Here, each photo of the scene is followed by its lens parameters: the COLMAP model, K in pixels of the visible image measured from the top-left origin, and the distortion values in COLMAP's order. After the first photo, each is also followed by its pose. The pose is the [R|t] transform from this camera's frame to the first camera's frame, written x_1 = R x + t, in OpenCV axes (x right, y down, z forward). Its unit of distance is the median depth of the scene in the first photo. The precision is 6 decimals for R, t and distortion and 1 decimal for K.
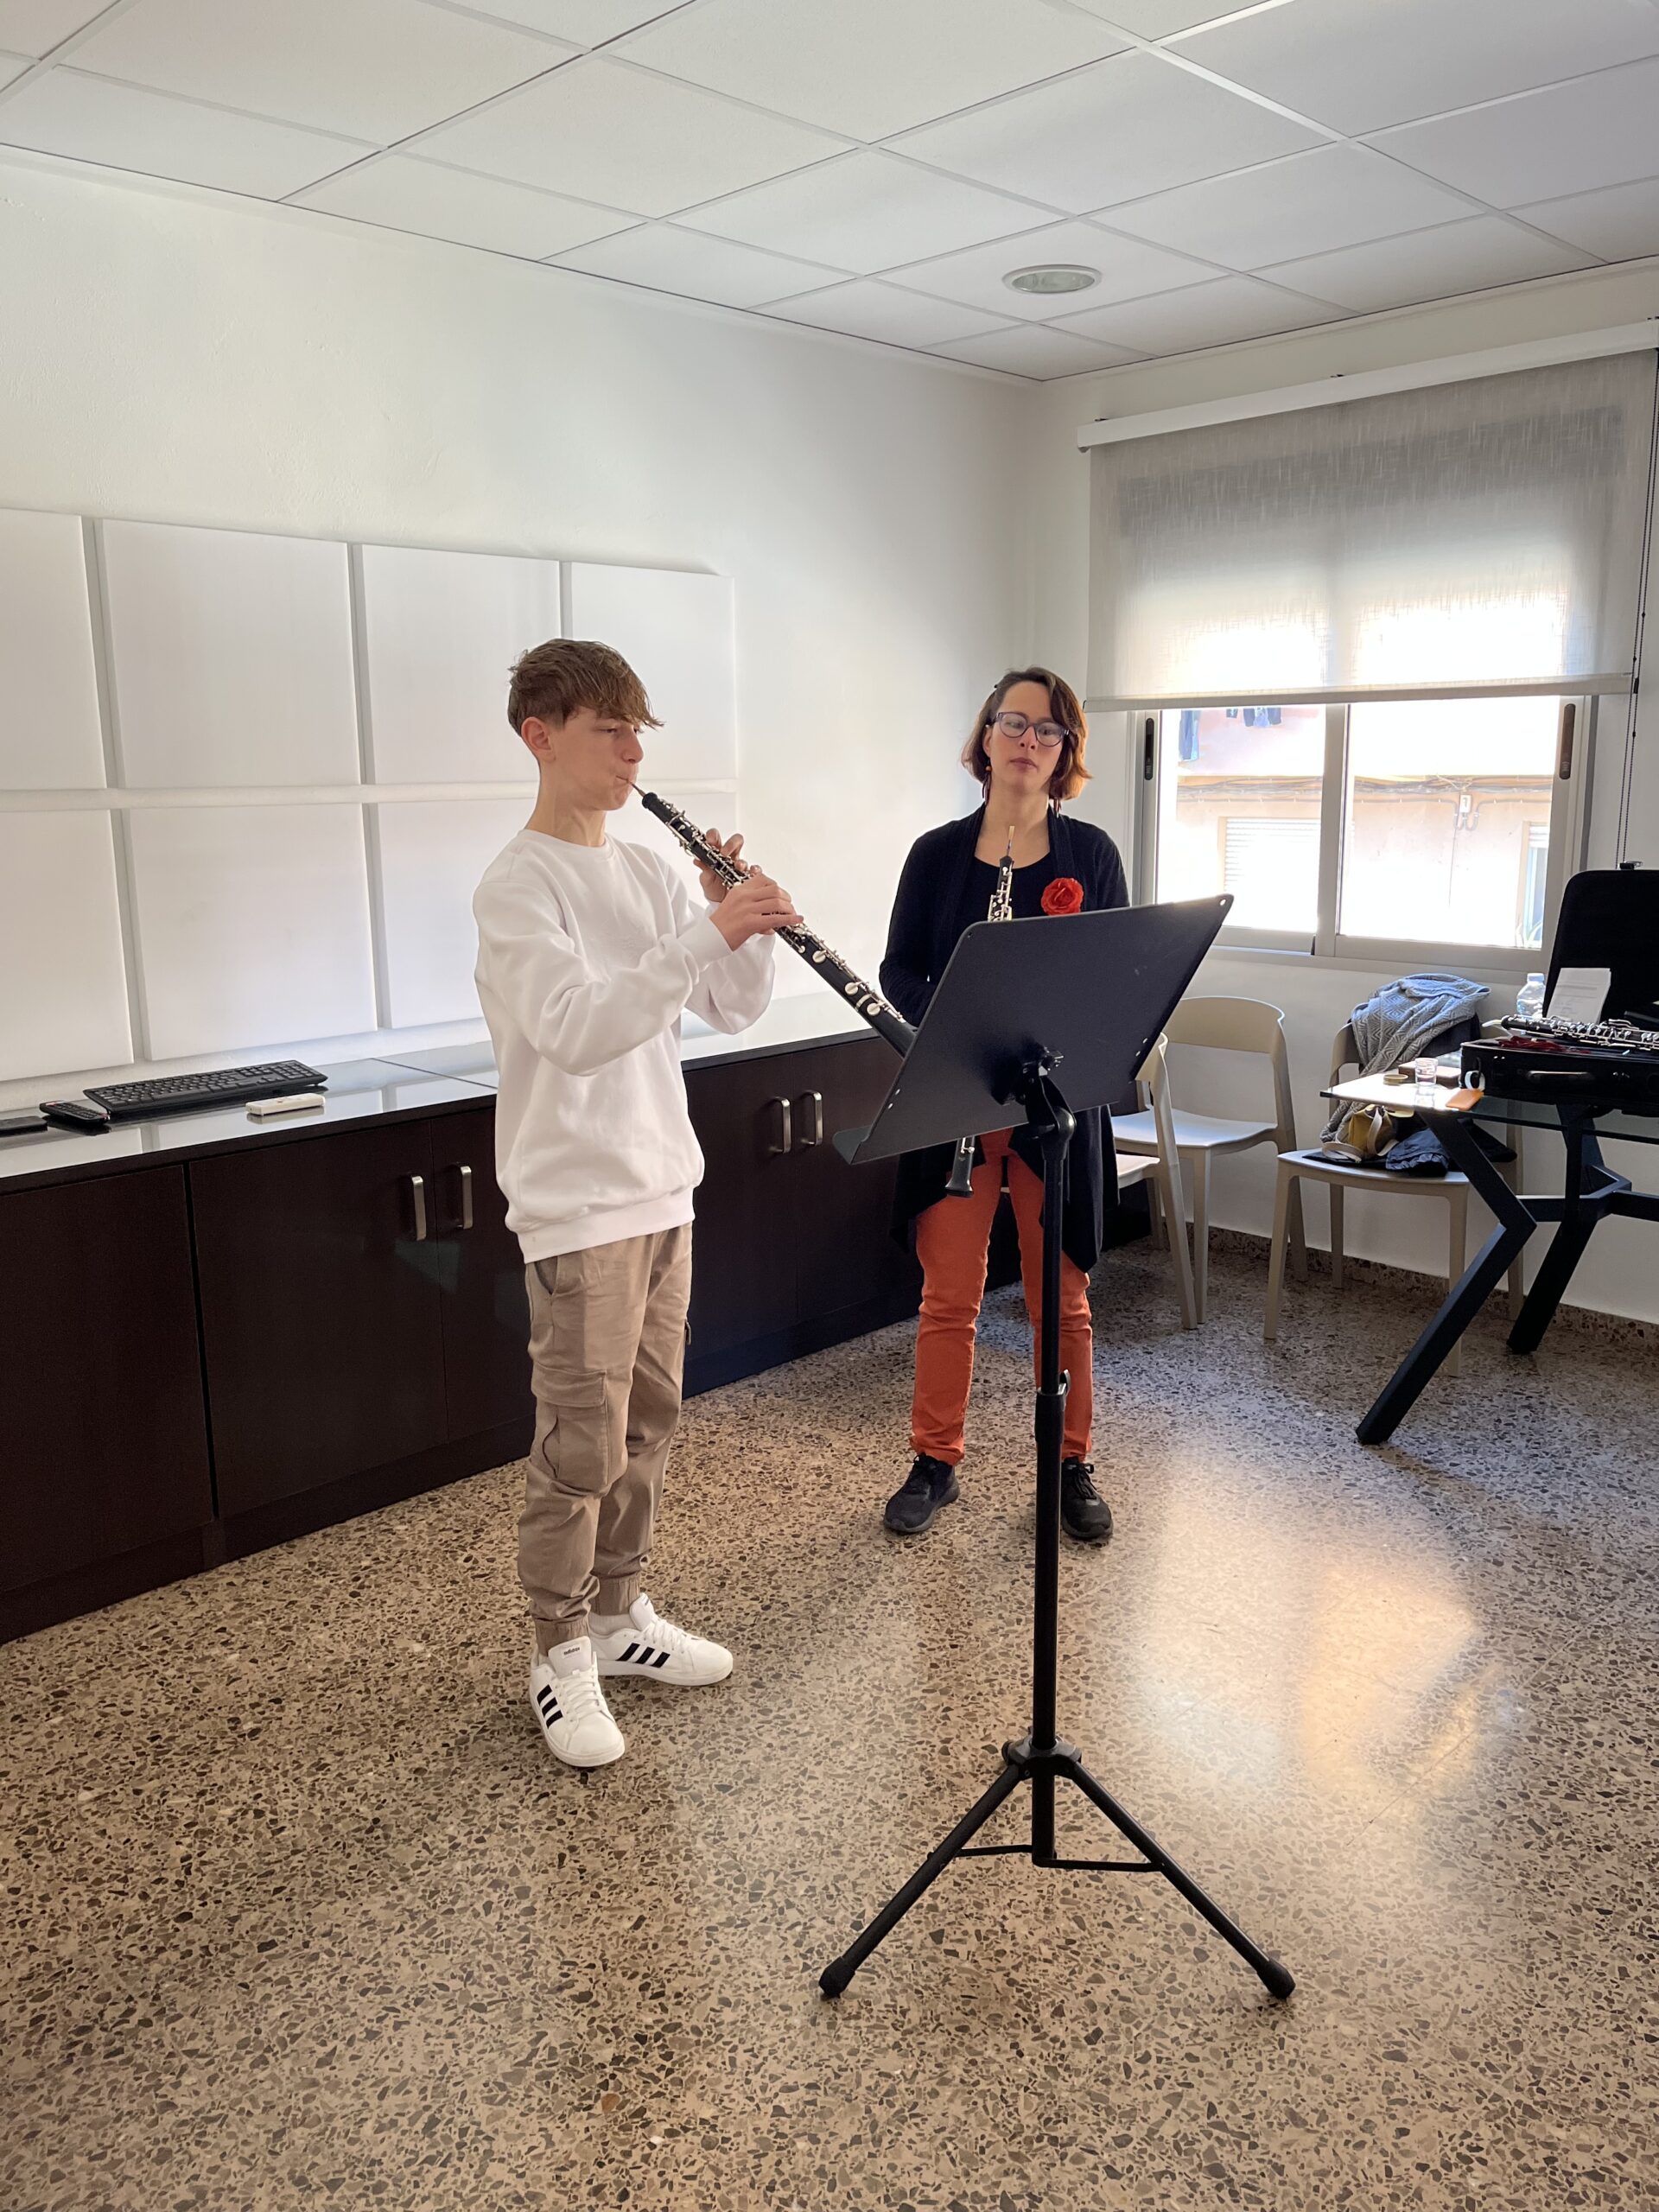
lens RADIAL K [[1669.3, 0, 838.5], [0, 1669.3, 1117.2], [0, 0, 1]] dist [0.038592, -0.059061]
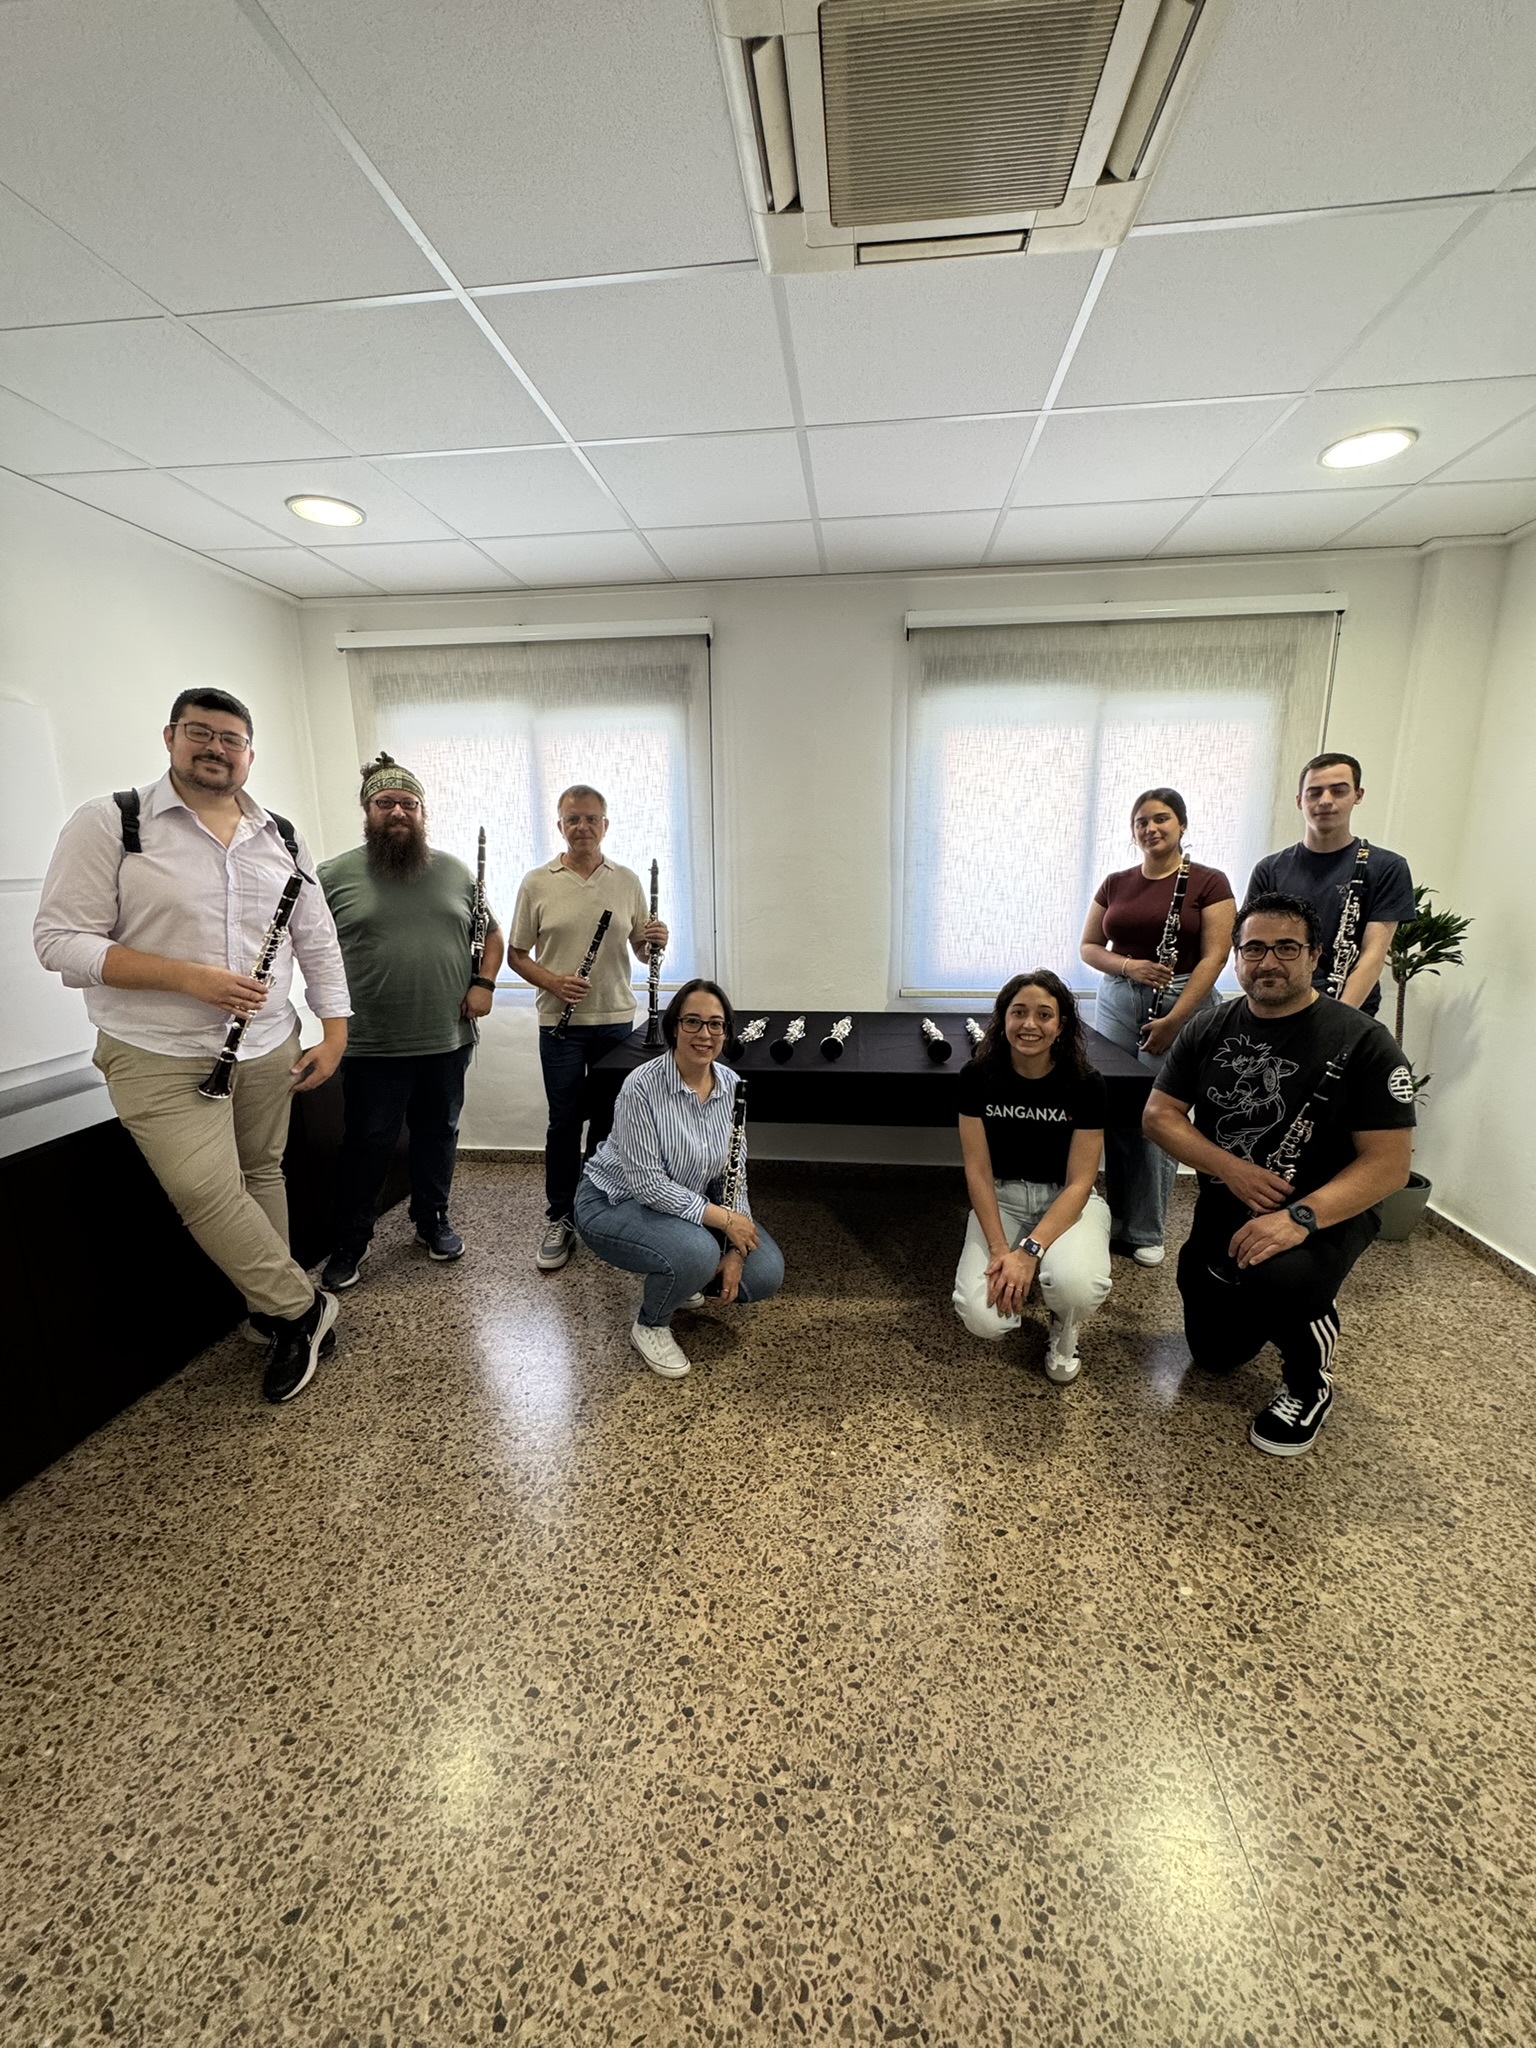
lens RADIAL K [[825.5, 0, 770.0], [0, 825.5, 1026.9], [0, 0, 1]] dist [-0.001286, 0.000674]
pose [[0.783473, -0.124693, 0.608787, -0.067057], [0.128935, 0.990961, 0.037039, -0.082996], [-0.607903, 0.049475, 0.792468, 0.360710]]
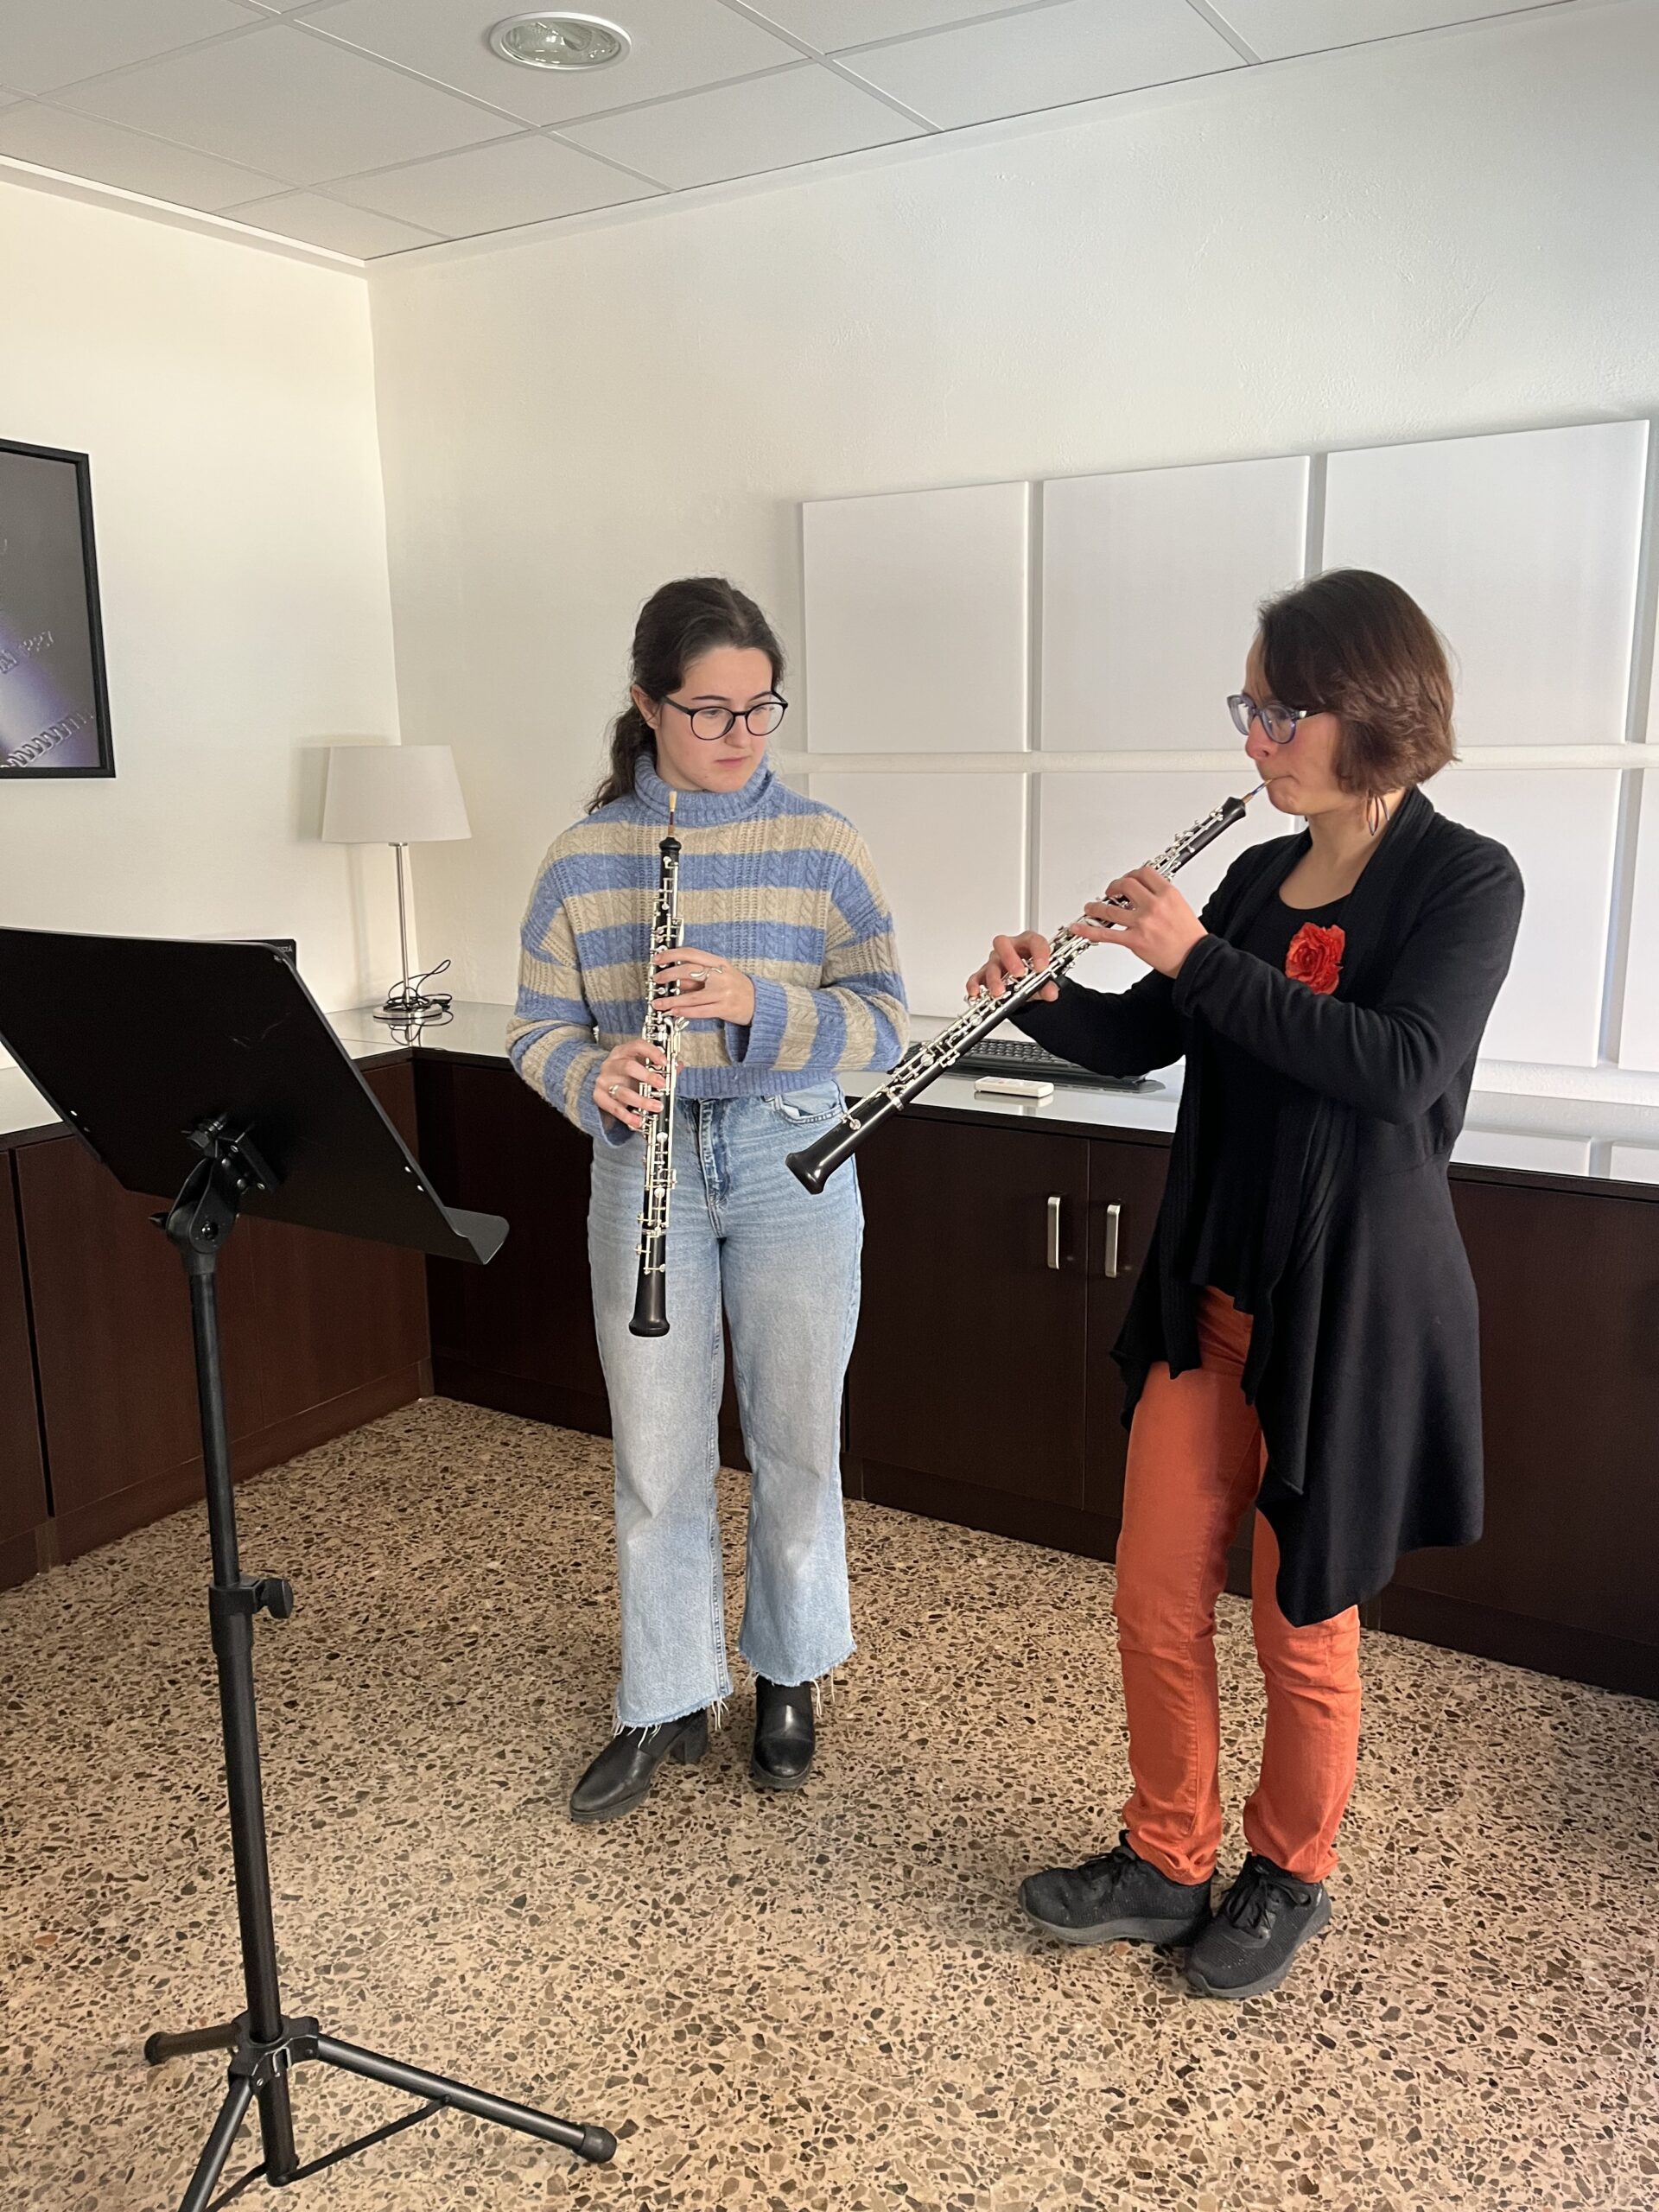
lens RADIAL K [[1669.3, 0, 837.3], [0, 1669.3, 1087.7], [0, 0, 1]] dist [0.038592, -0.059061]
pose [[0.242465, 0.206061, -0.948024, 0.613579], [-0.190822, 0.968224, 0.161647, -0.159290], [0.951209, 0.141710, 0.274081, 0.732921]]
